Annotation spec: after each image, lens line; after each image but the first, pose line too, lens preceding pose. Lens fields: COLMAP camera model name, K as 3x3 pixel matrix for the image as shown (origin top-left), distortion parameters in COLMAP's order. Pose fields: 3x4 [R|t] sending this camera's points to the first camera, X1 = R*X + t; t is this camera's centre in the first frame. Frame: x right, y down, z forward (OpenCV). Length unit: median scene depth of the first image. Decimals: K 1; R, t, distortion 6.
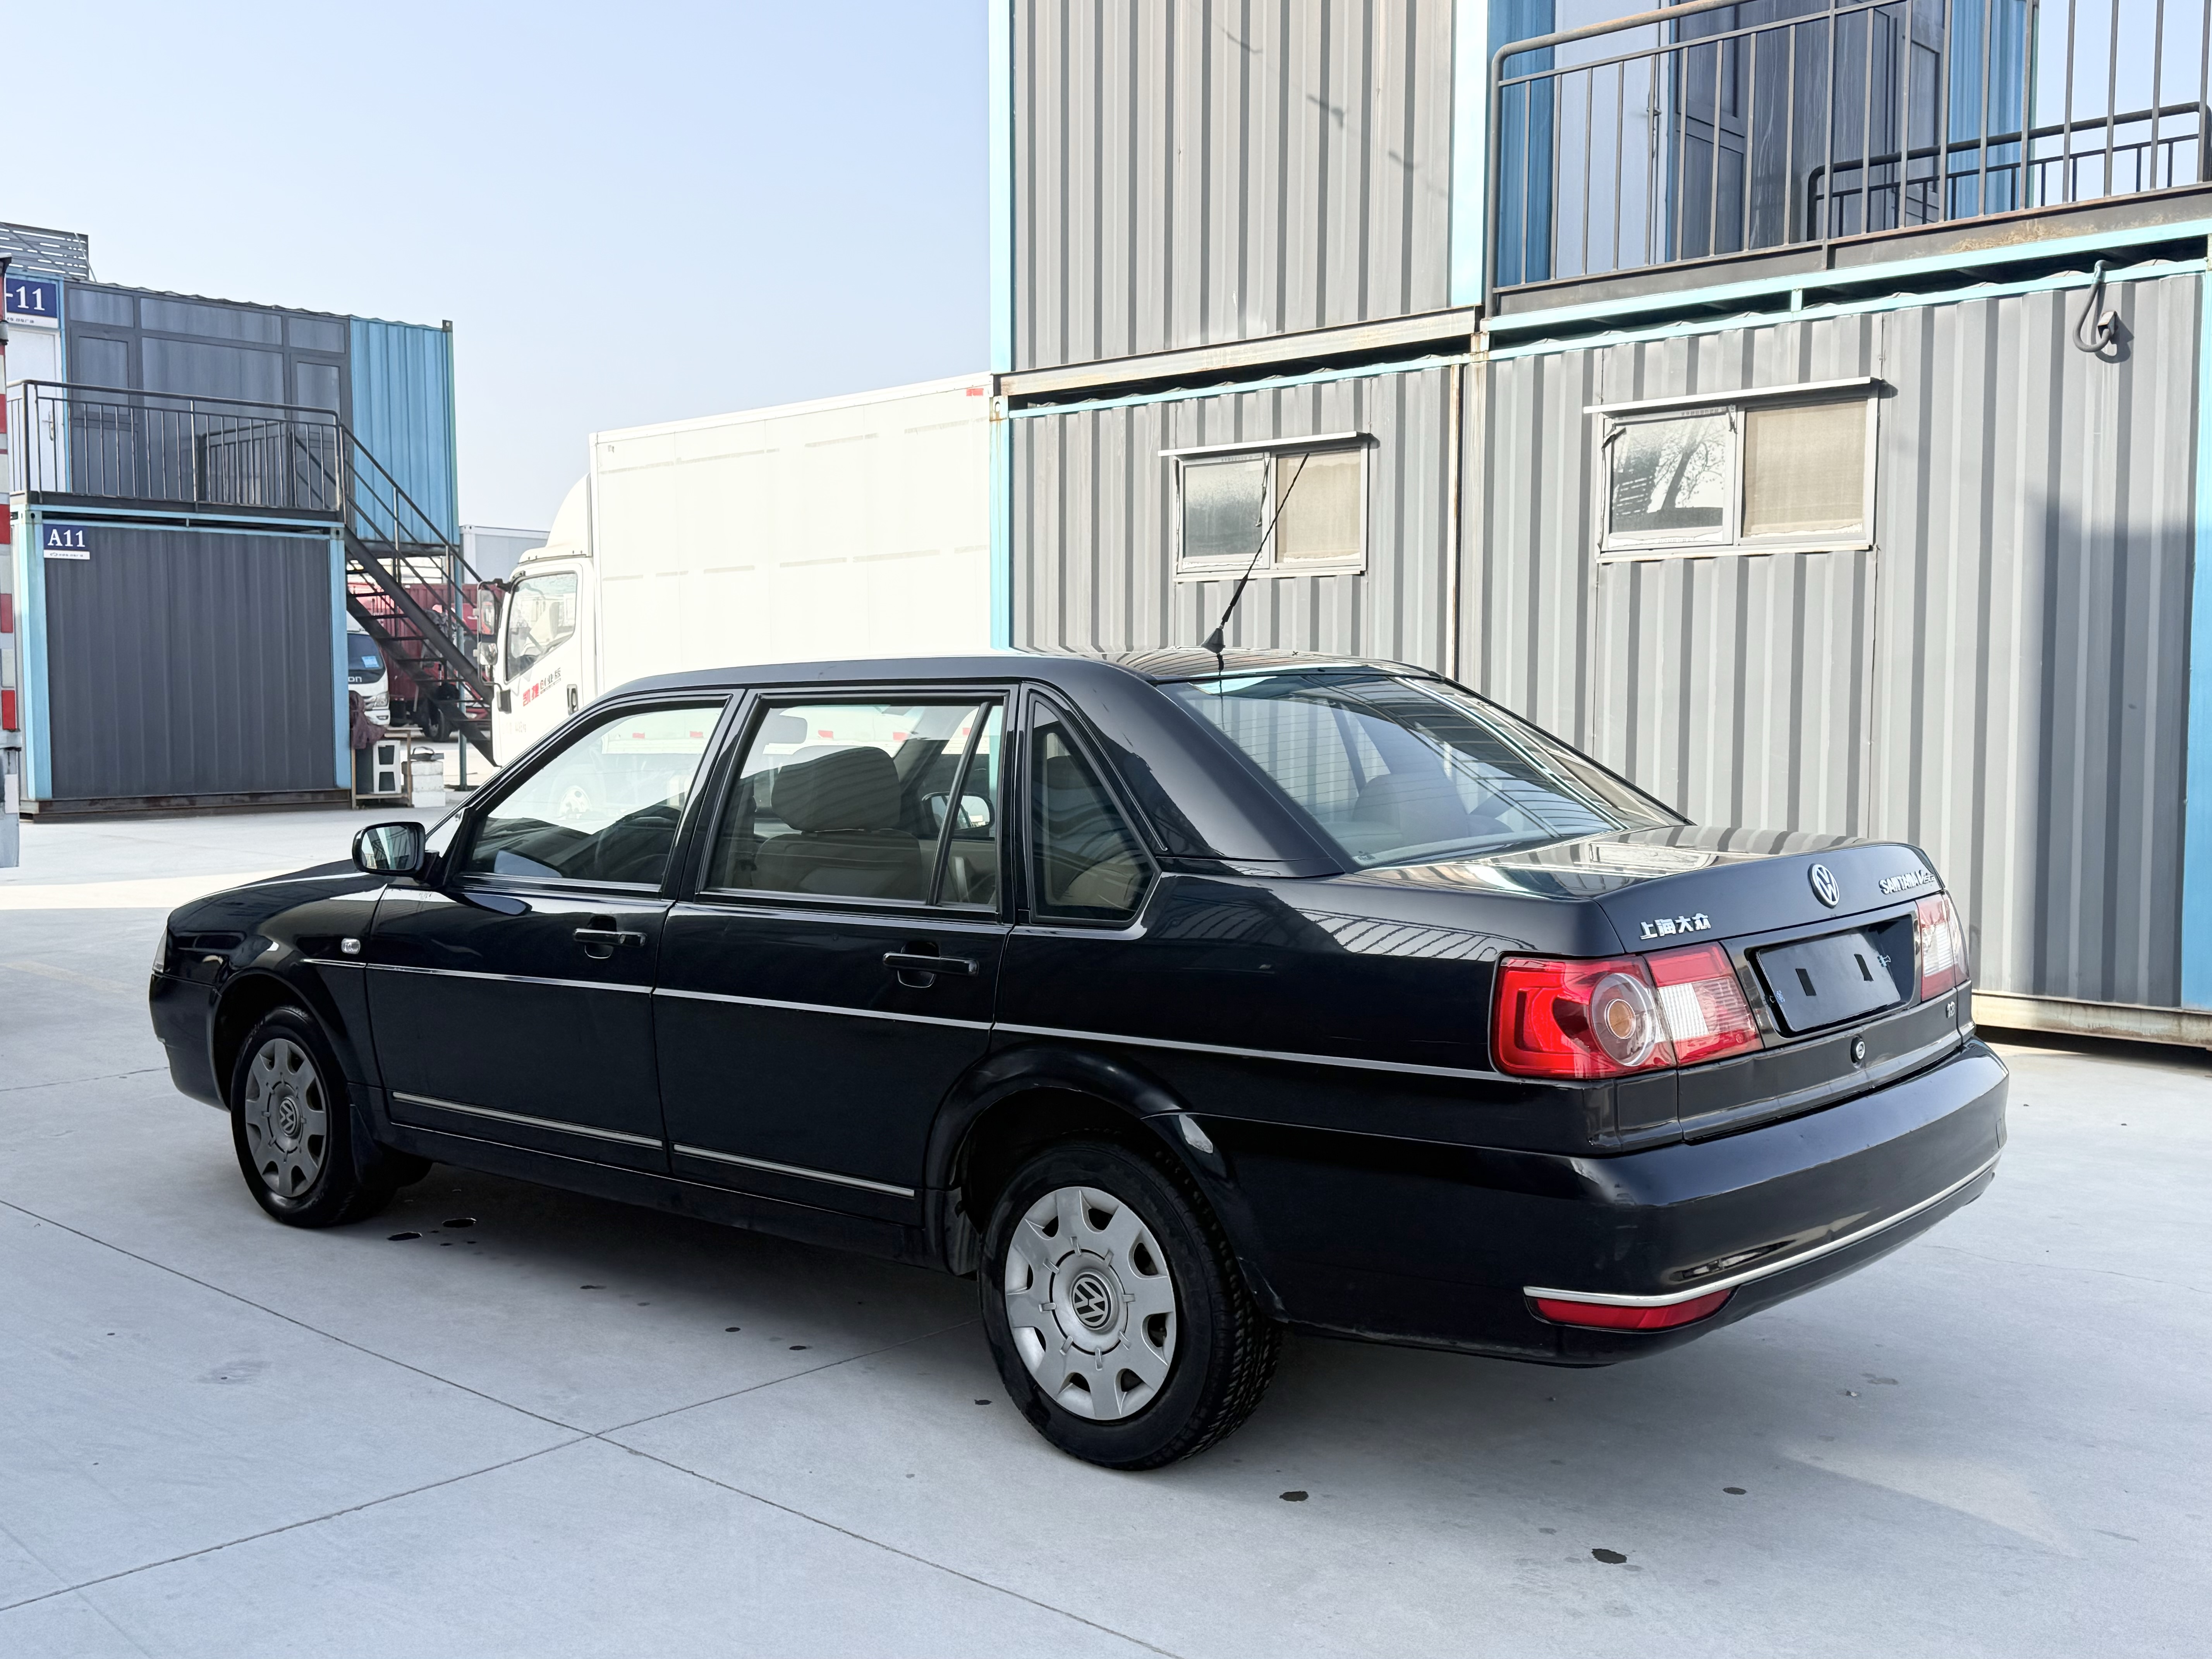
lens RADIAL K [[2189.2, 0, 1106.0], [0, 2189.2, 829.5], [0, 0, 1]] dist [0.172764, -0.356005]
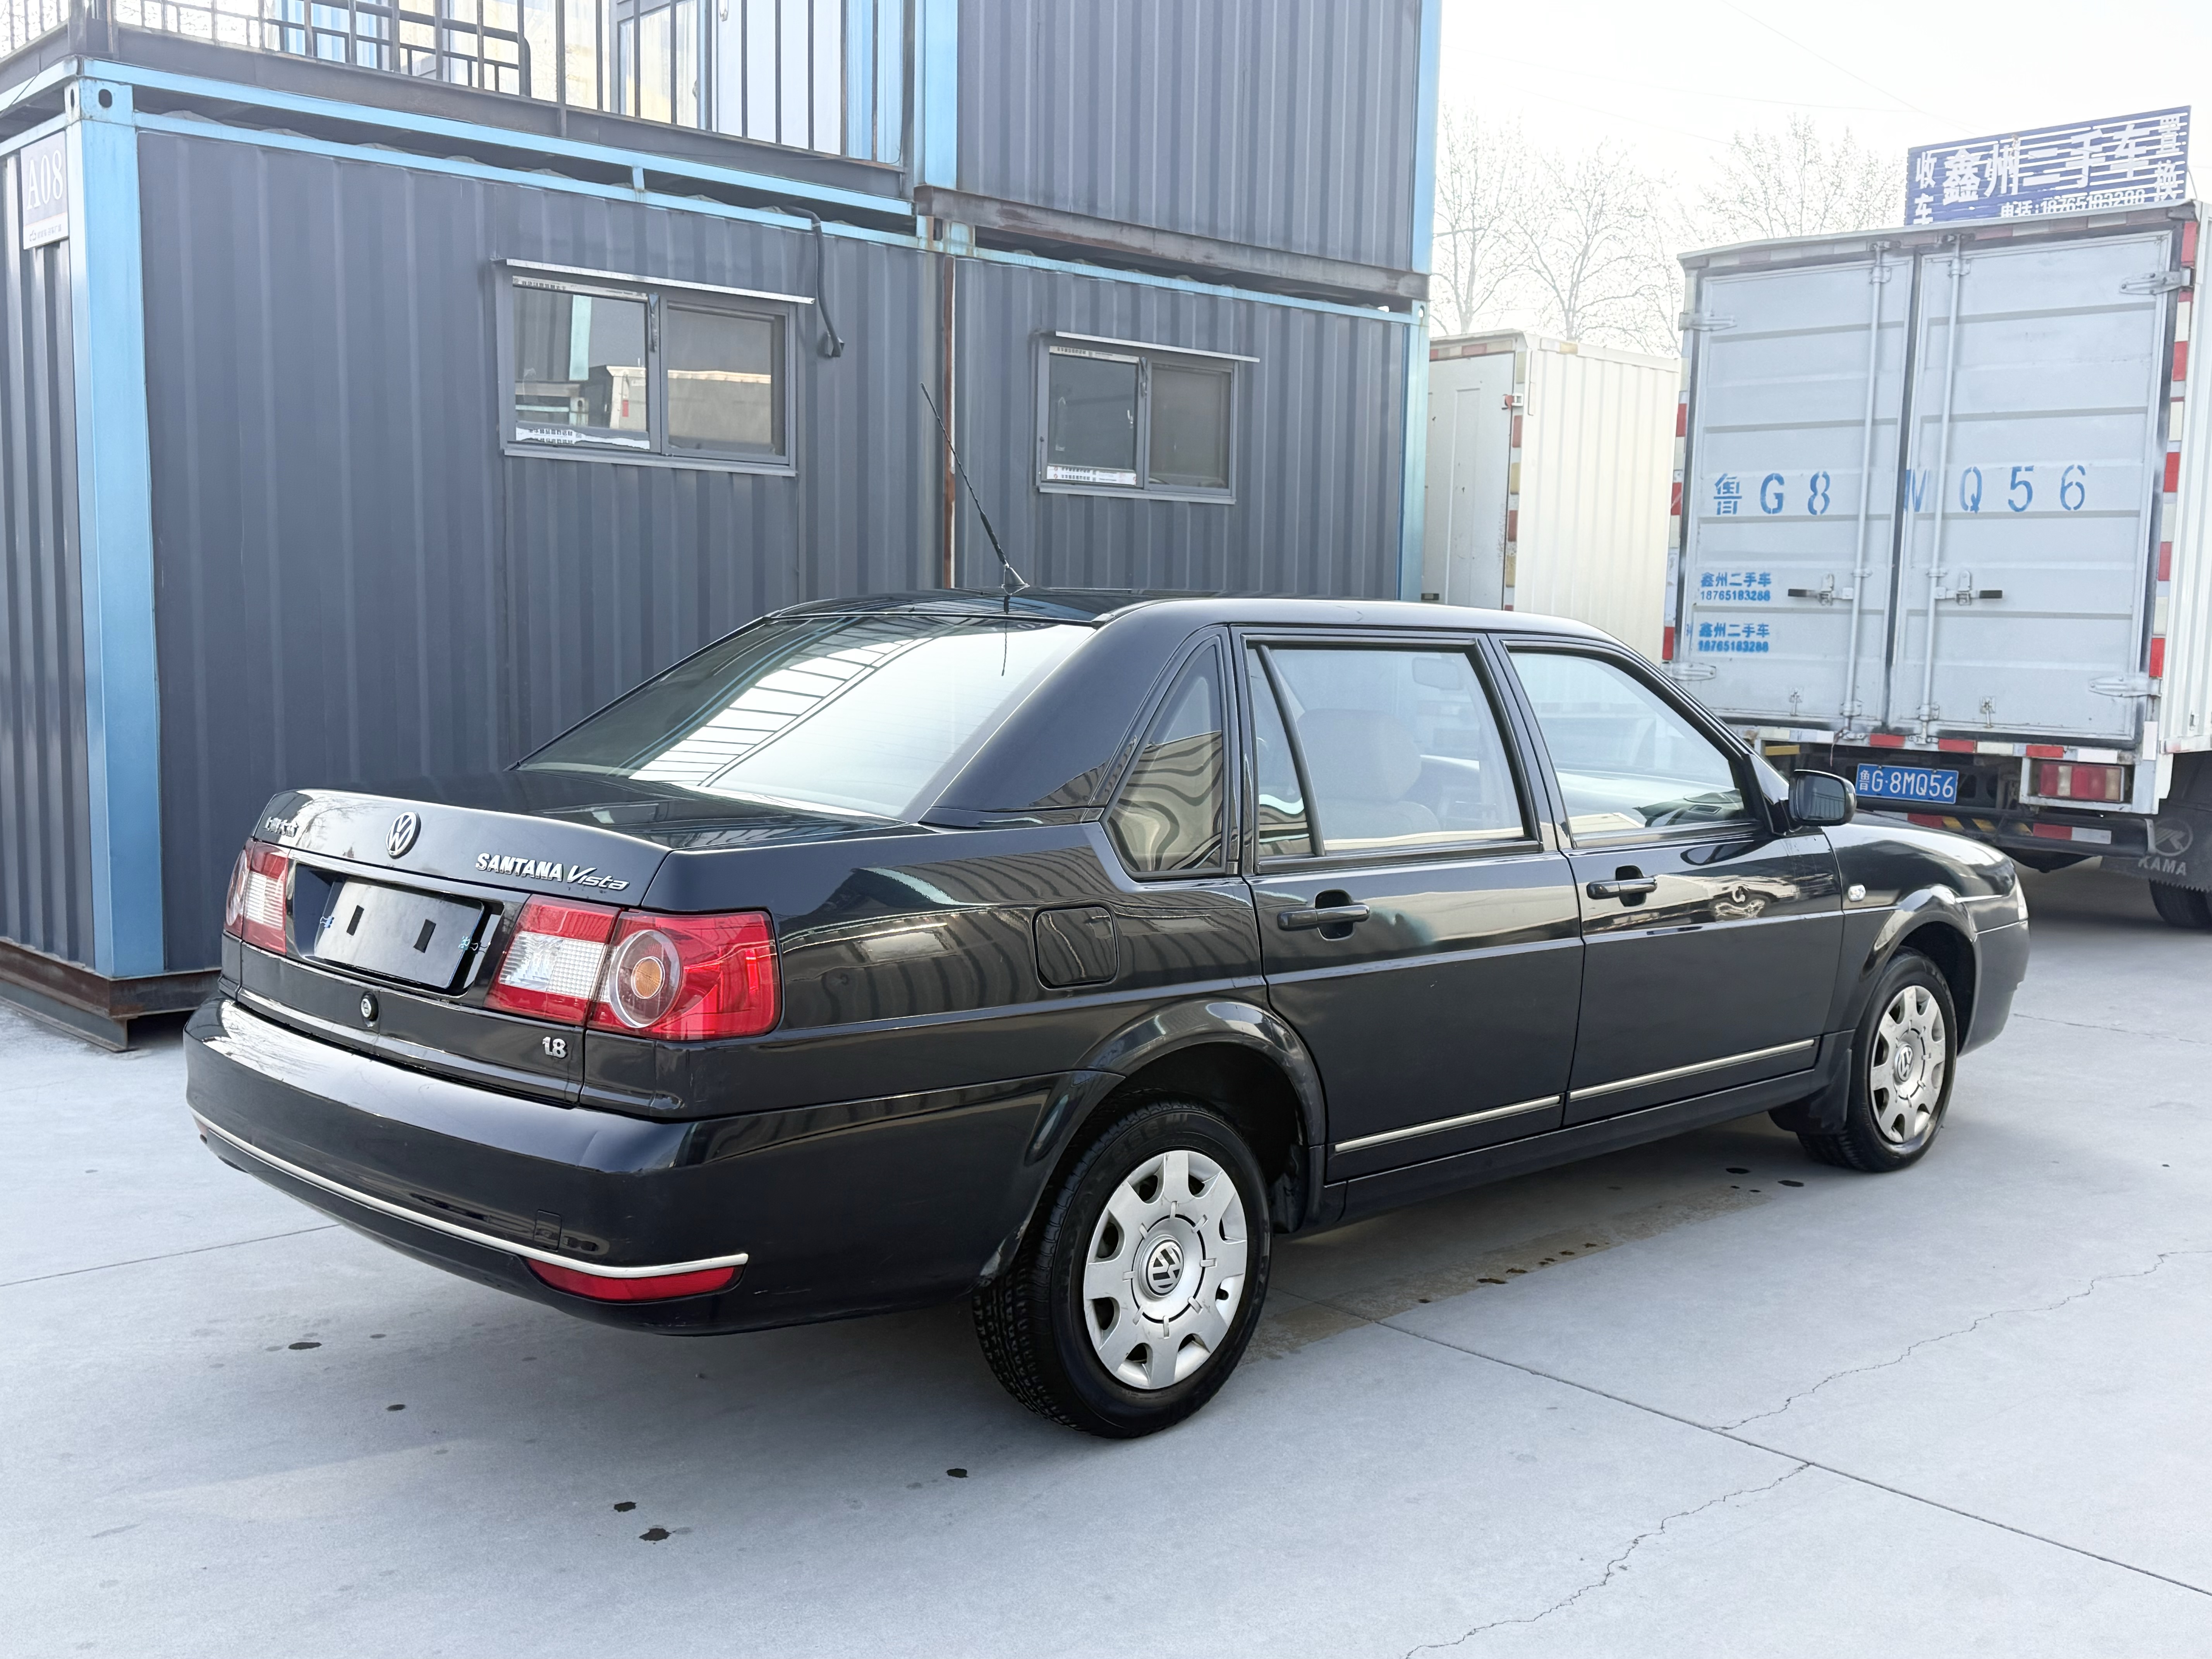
lens RADIAL K [[2189.2, 0, 1106.0], [0, 2189.2, 829.5], [0, 0, 1]] dist [0.172764, -0.356005]
pose [[-0.092612, 0.099665, -0.990702, 0.236336], [-0.079742, 0.991040, 0.107153, -0.019630], [0.992504, 0.088924, -0.083835, 0.263816]]
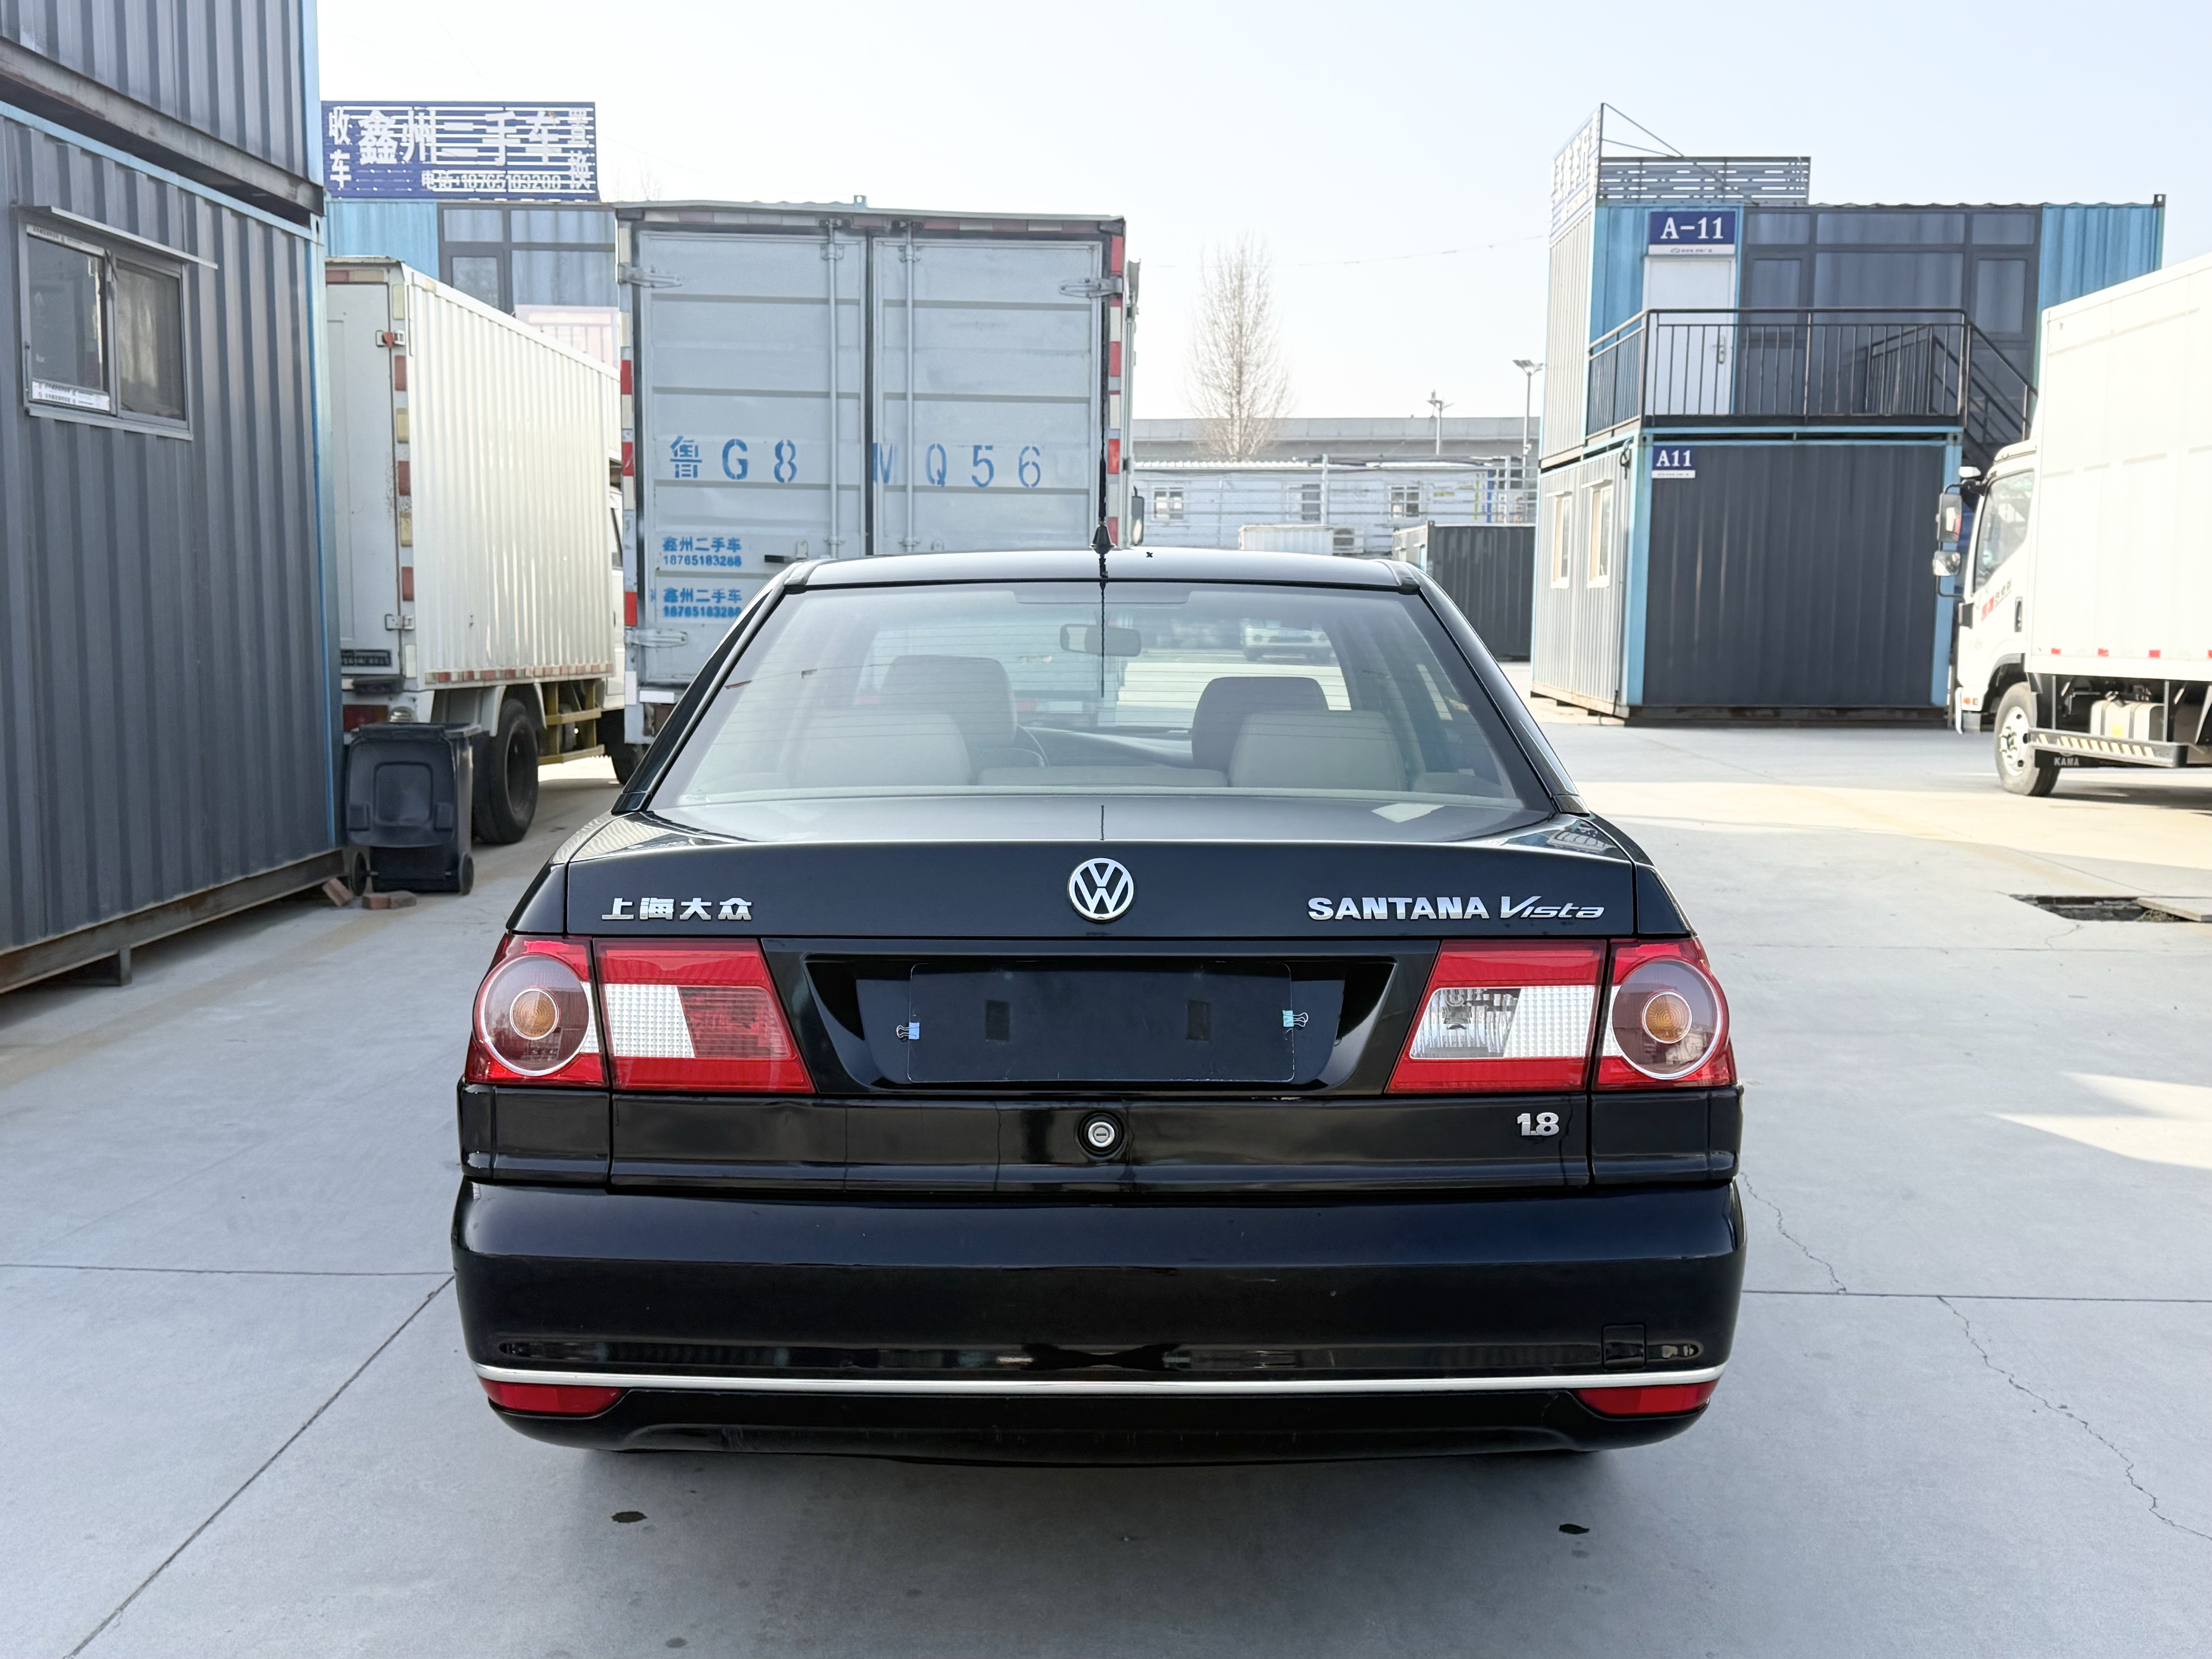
lens RADIAL K [[2189.2, 0, 1106.0], [0, 2189.2, 829.5], [0, 0, 1]] dist [0.172764, -0.356005]
pose [[0.655677, 0.087020, -0.750010, 0.158901], [-0.058662, 0.996205, 0.064301, -0.007073], [0.752759, 0.001837, 0.658293, 0.105709]]
